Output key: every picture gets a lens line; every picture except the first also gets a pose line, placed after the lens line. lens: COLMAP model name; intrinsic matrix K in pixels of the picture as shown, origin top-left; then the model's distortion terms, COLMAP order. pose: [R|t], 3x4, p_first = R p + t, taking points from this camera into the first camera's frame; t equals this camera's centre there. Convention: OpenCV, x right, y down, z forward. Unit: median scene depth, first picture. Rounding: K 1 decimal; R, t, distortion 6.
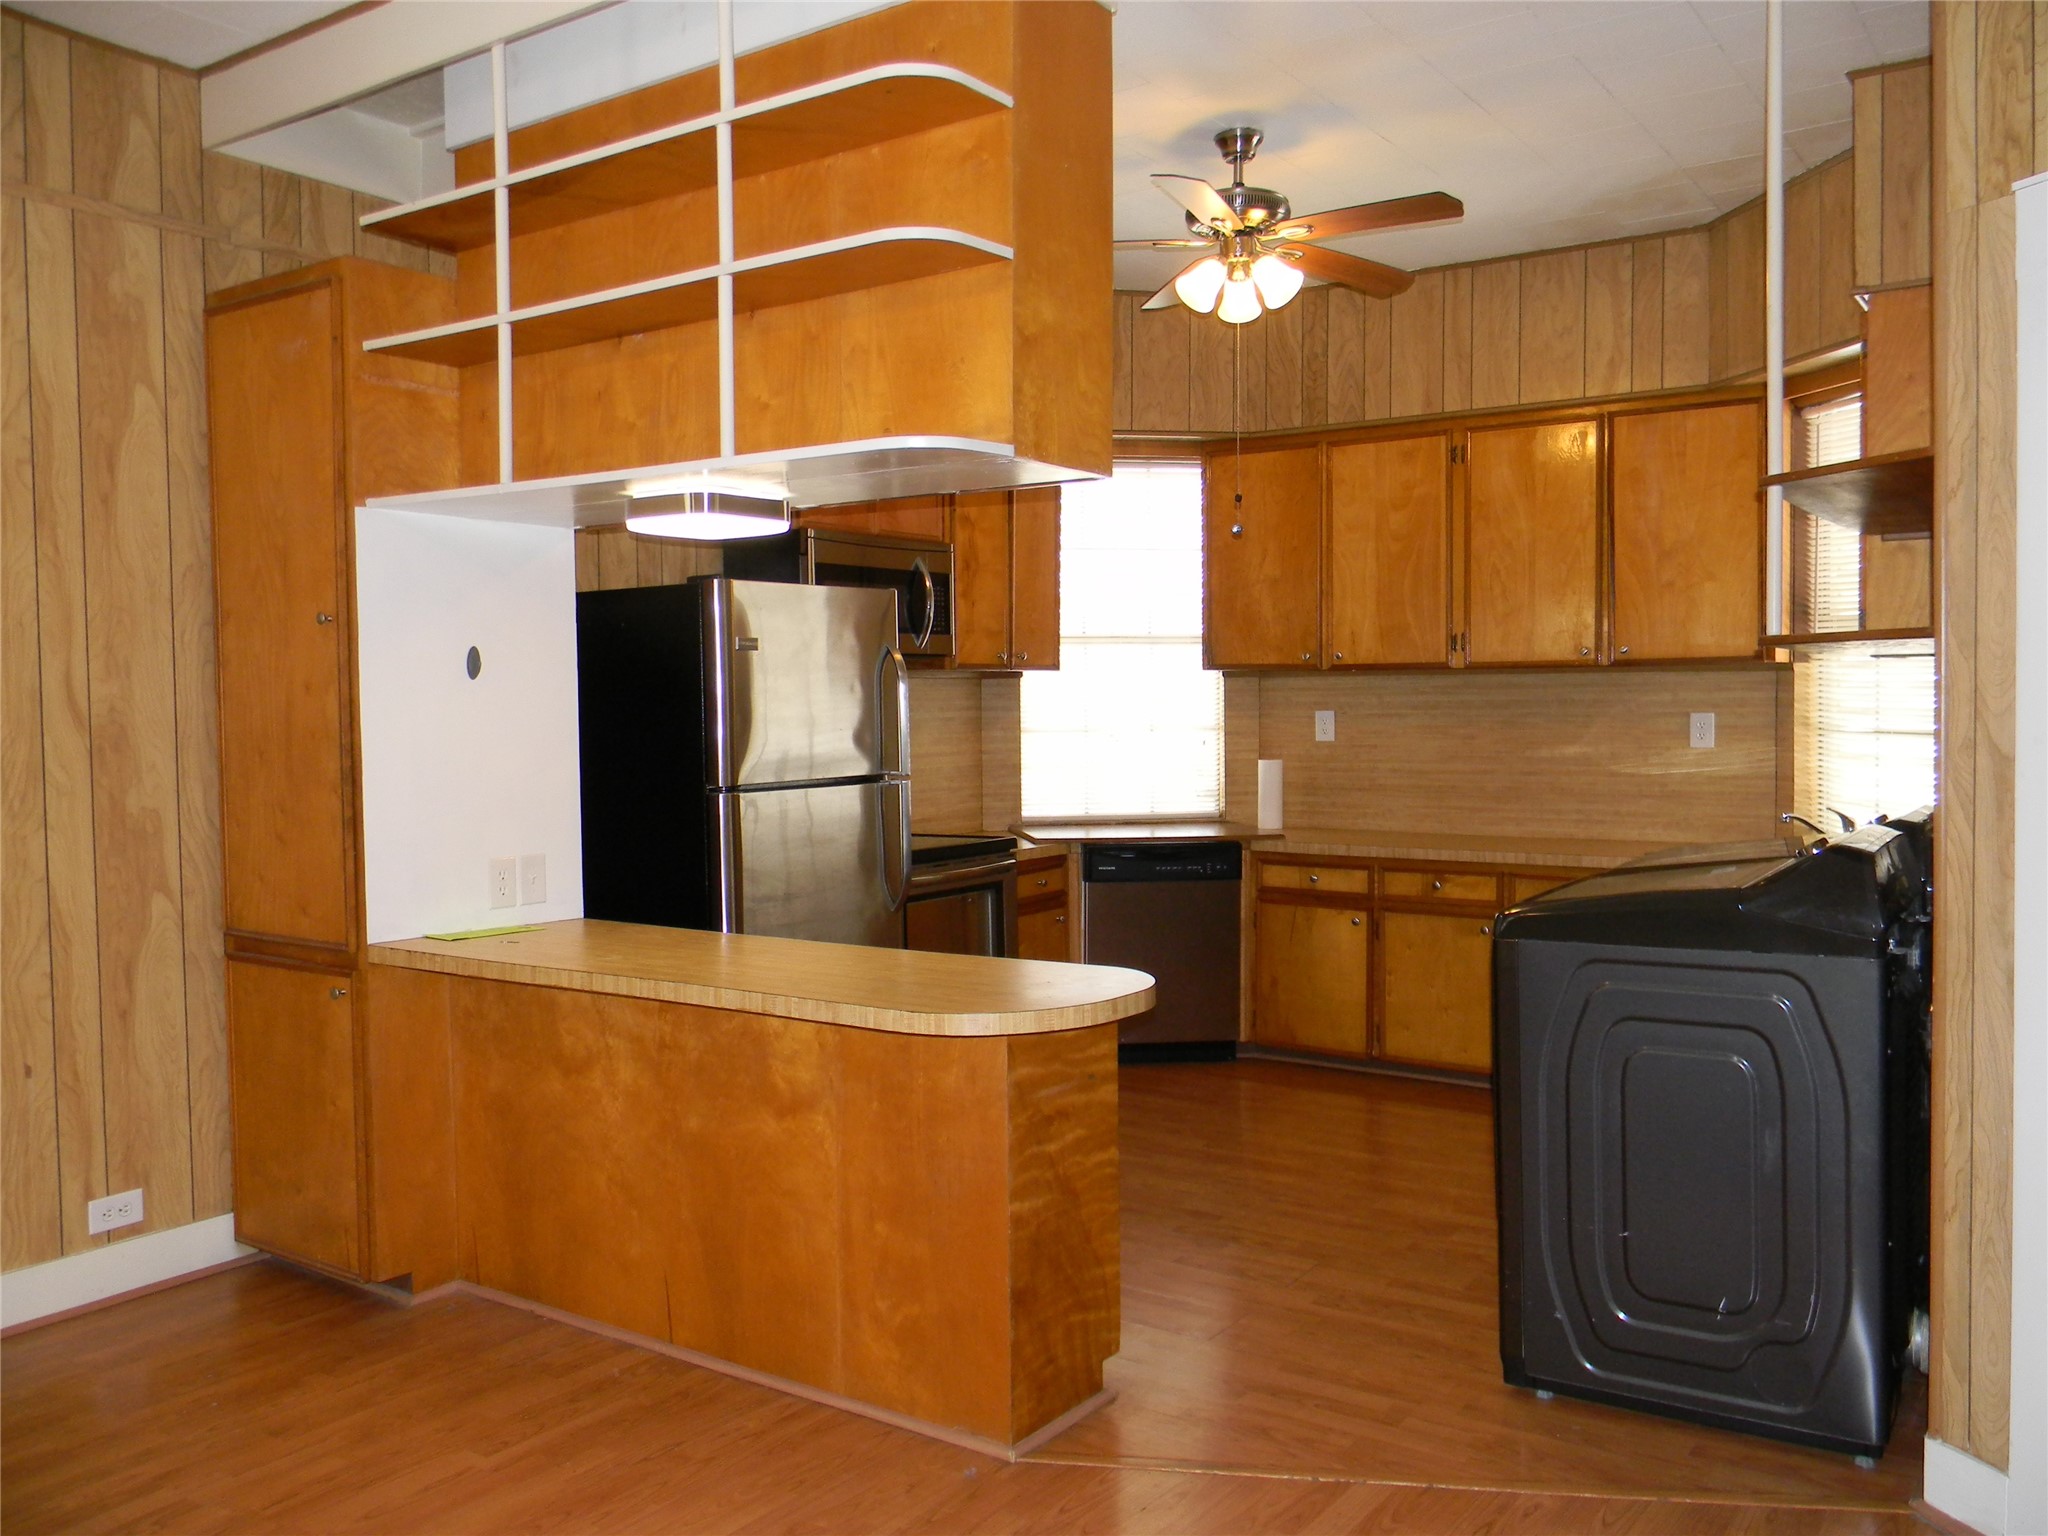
lens RADIAL K [[1657.8, 0, 1031.3], [0, 1657.8, 756.3], [0, 0, 1]] dist [0.026747, -0.021805]
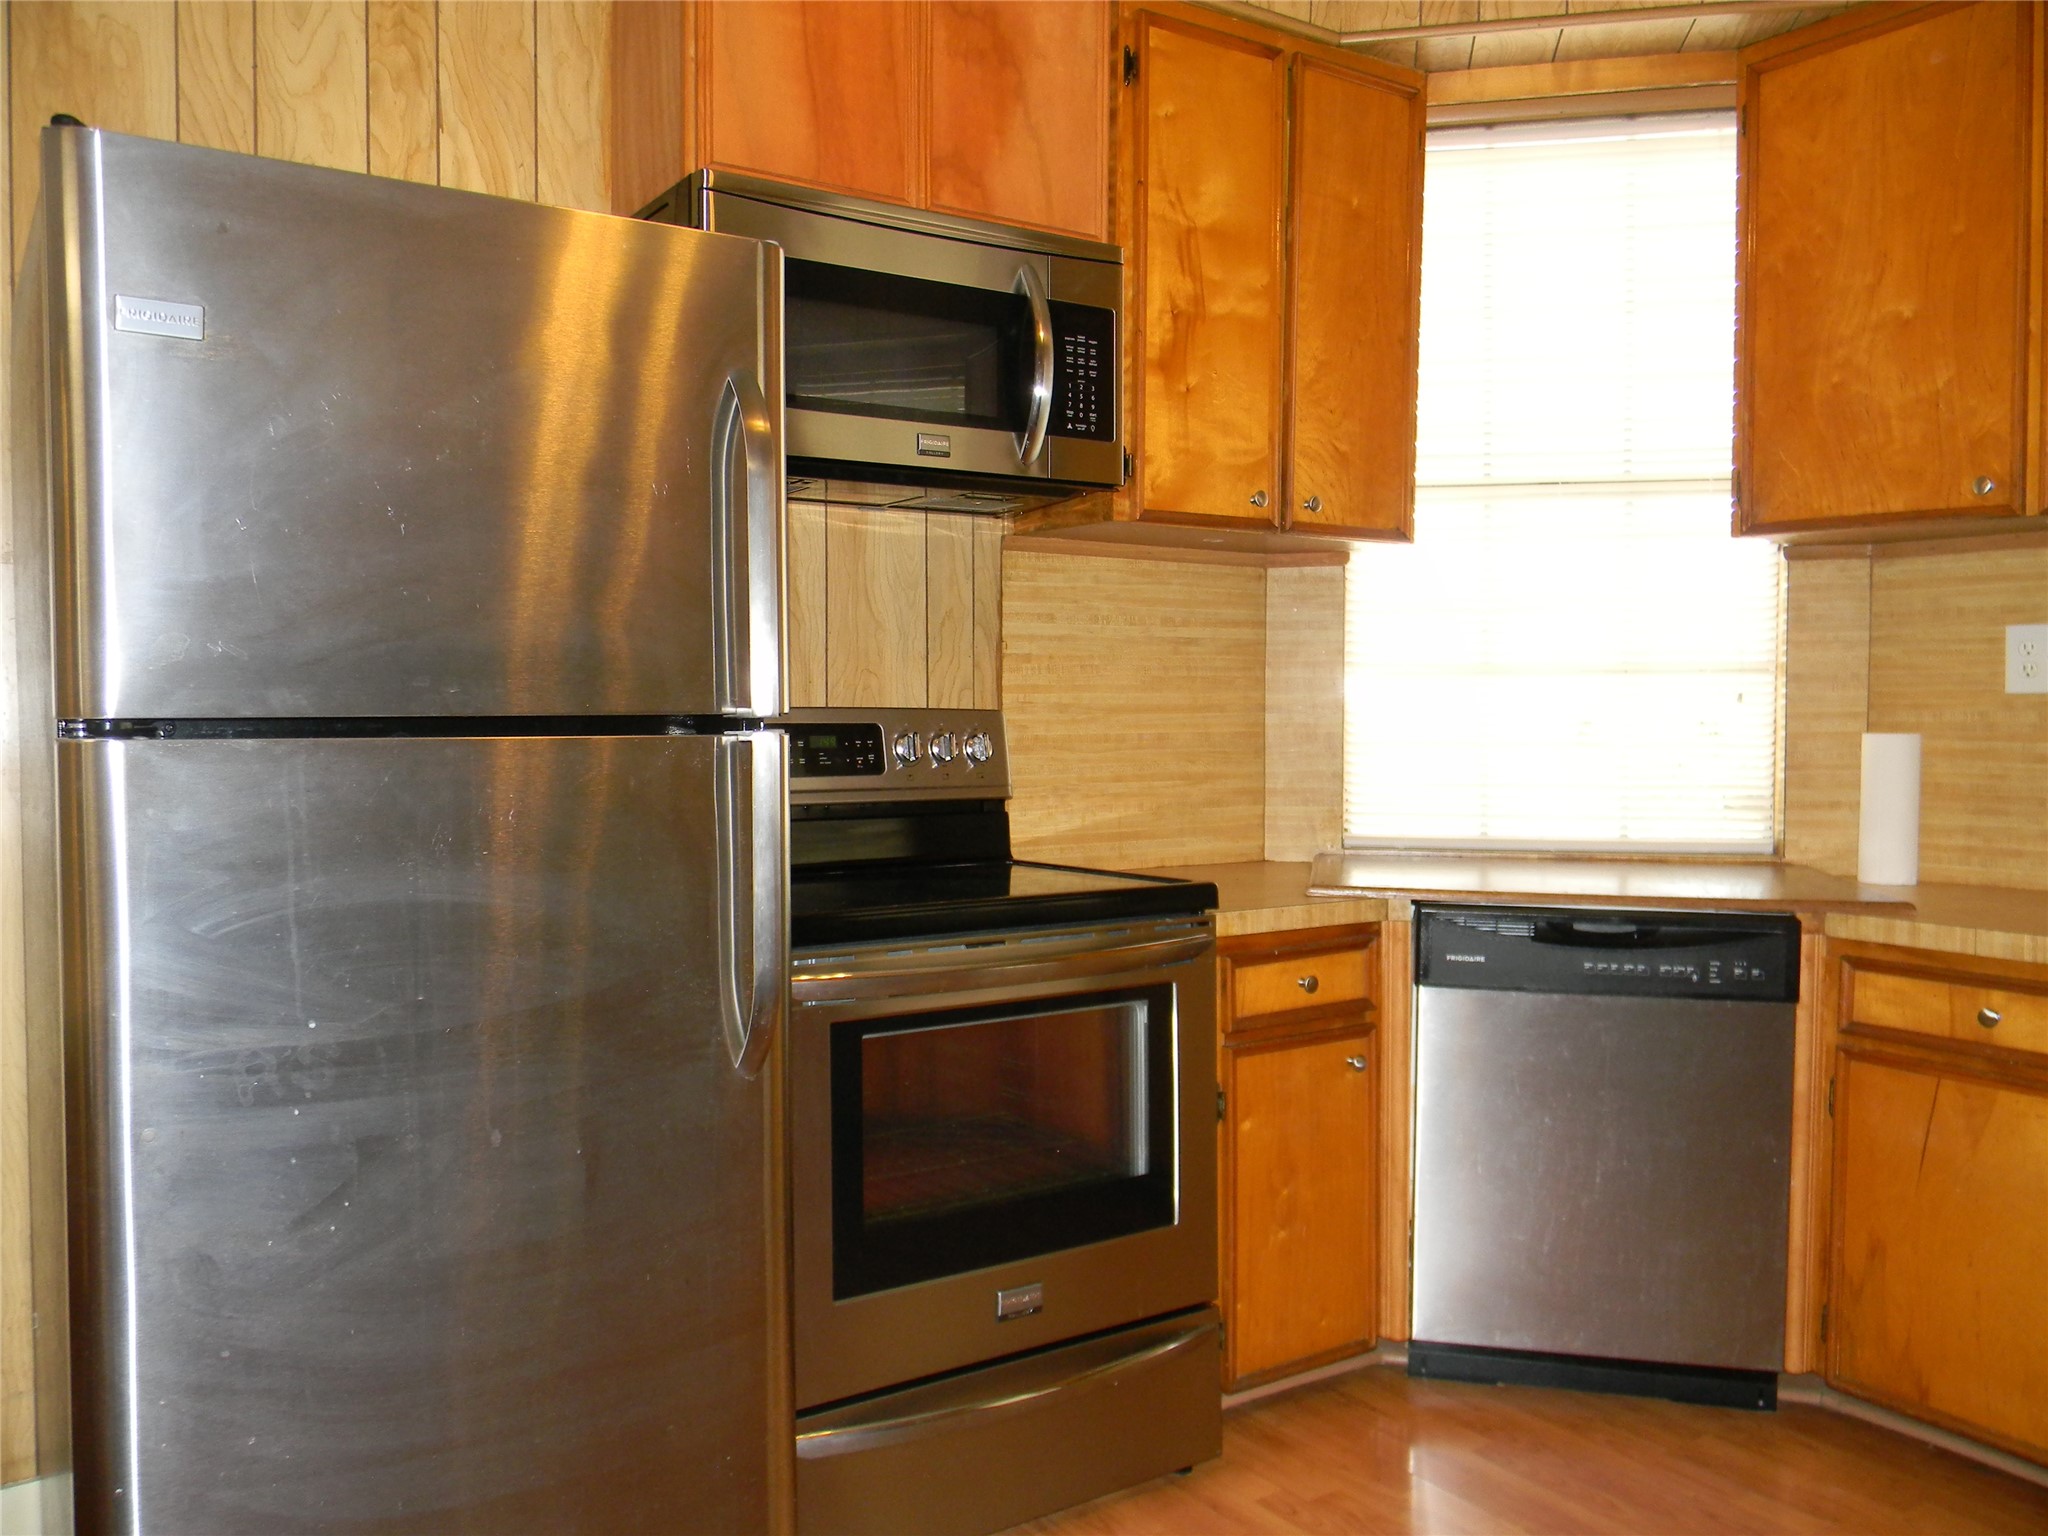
lens RADIAL K [[1657.8, 0, 1032.3], [0, 1657.8, 753.7], [0, 0, 1]] dist [0.026747, -0.021805]
pose [[0.934666, 0.022002, -0.354845, 0.091417], [-0.023220, 0.999730, 0.000826, 0.013584], [0.354767, 0.007468, 0.934925, 0.514956]]
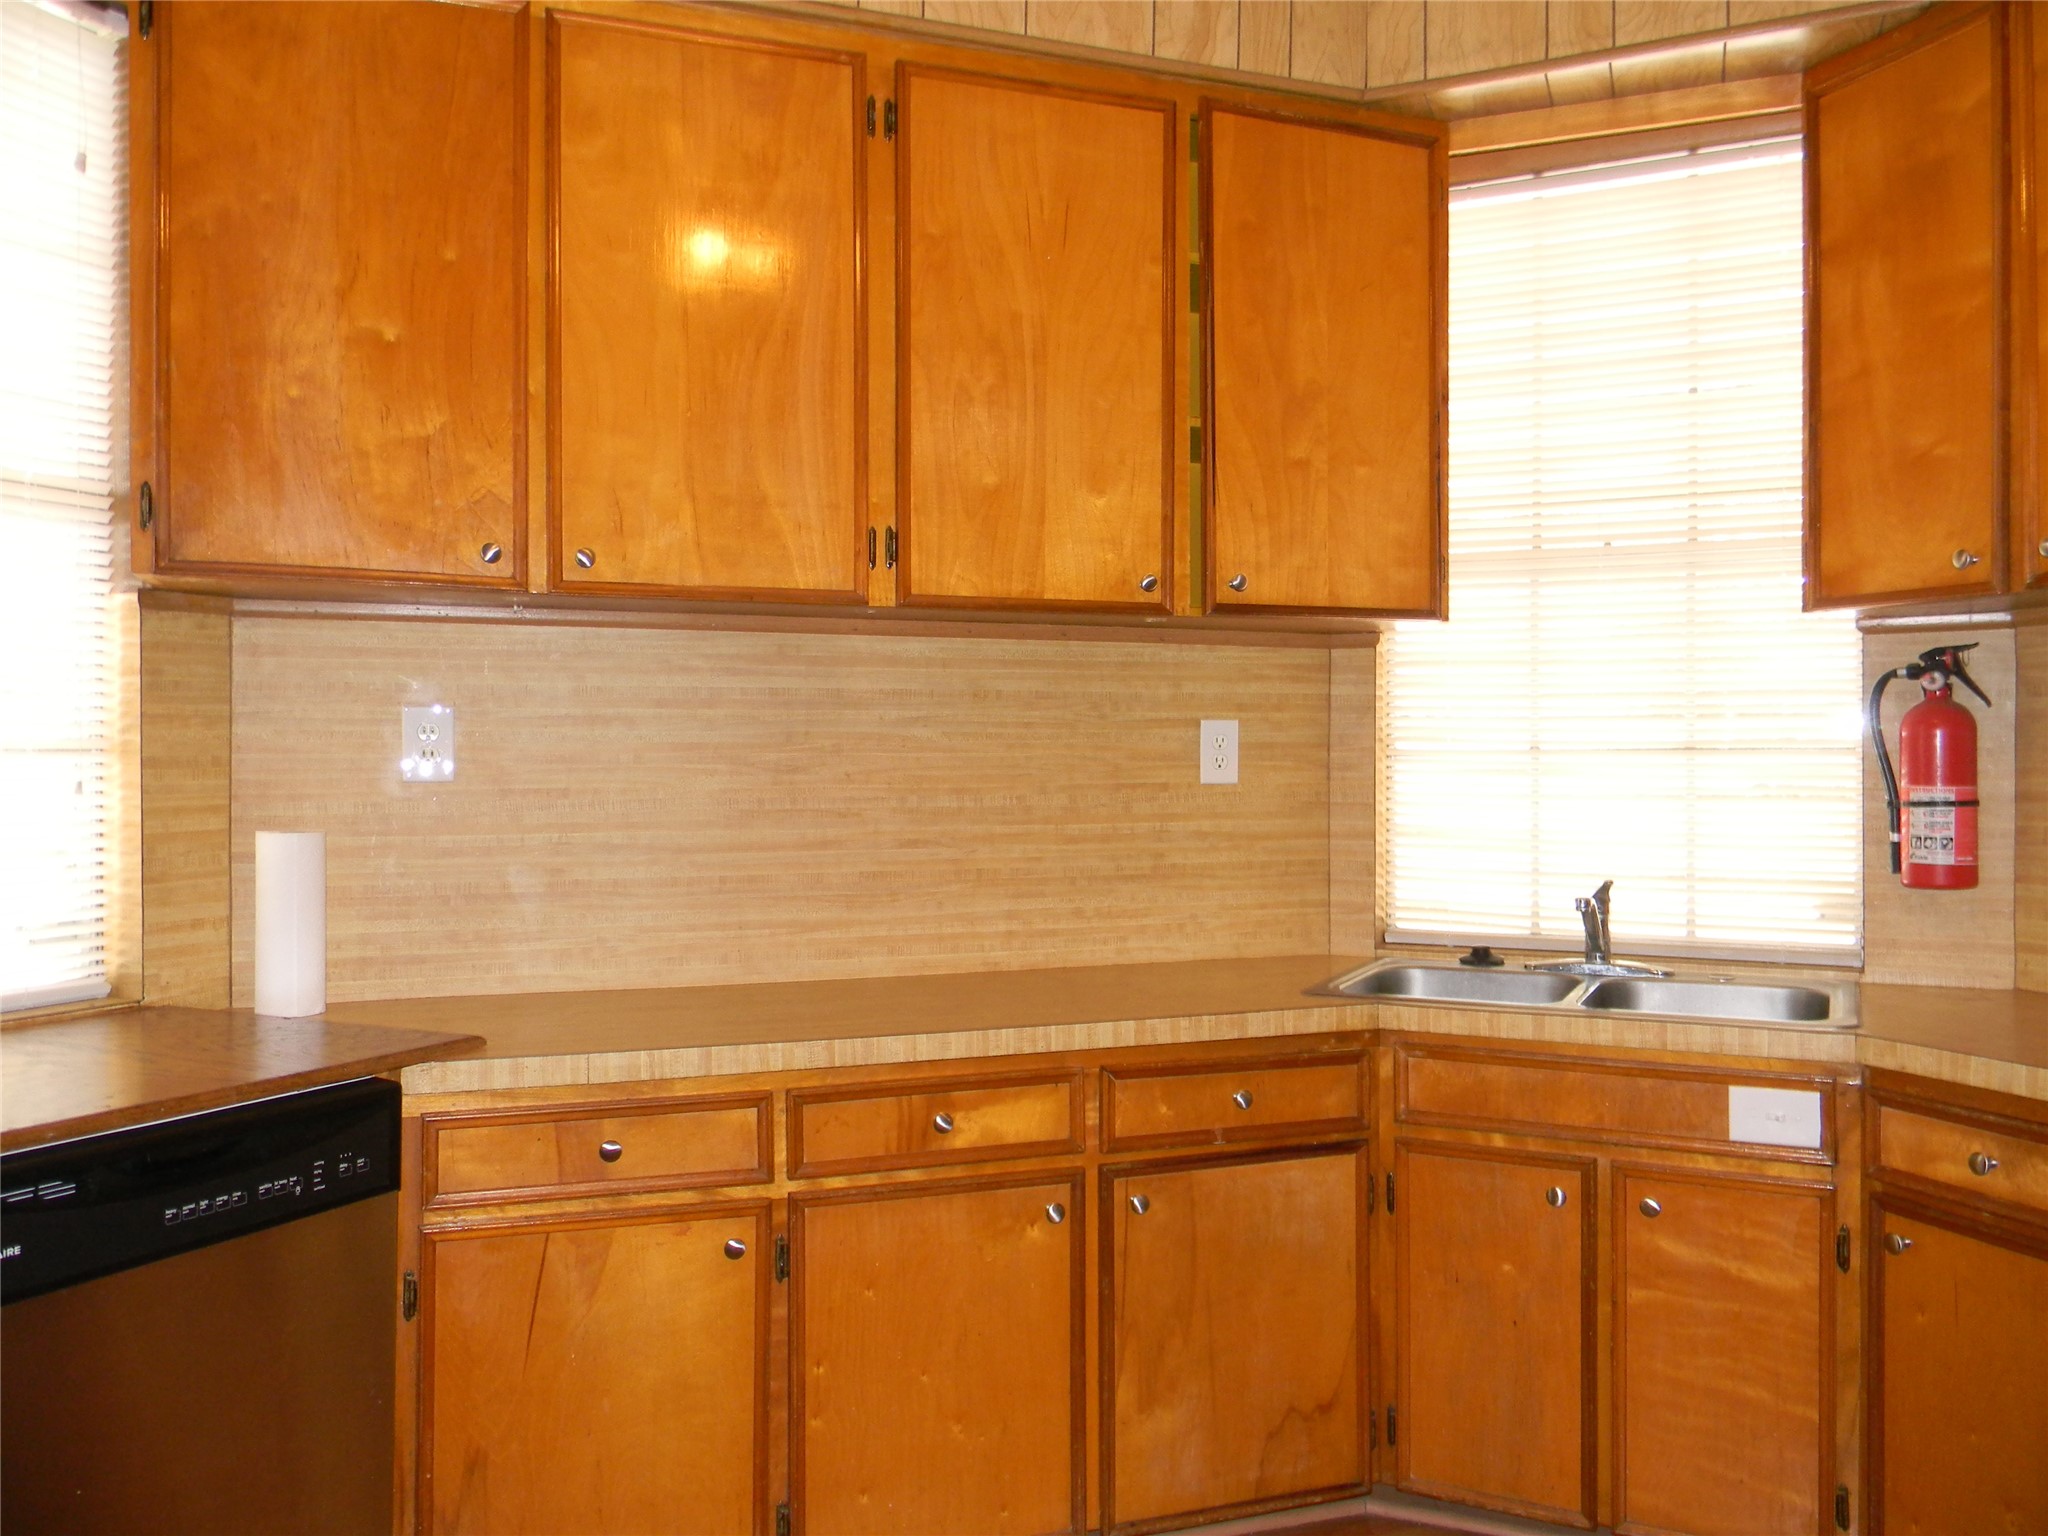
lens RADIAL K [[1657.8, 0, 1006.0], [0, 1657.8, 761.6], [0, 0, 1]] dist [0.026747, -0.021805]
pose [[0.583389, 0.004799, 0.812179, -0.074783], [0.022586, 0.999500, -0.022129, -0.002036], [-0.811879, 0.031254, 0.582988, 0.687110]]
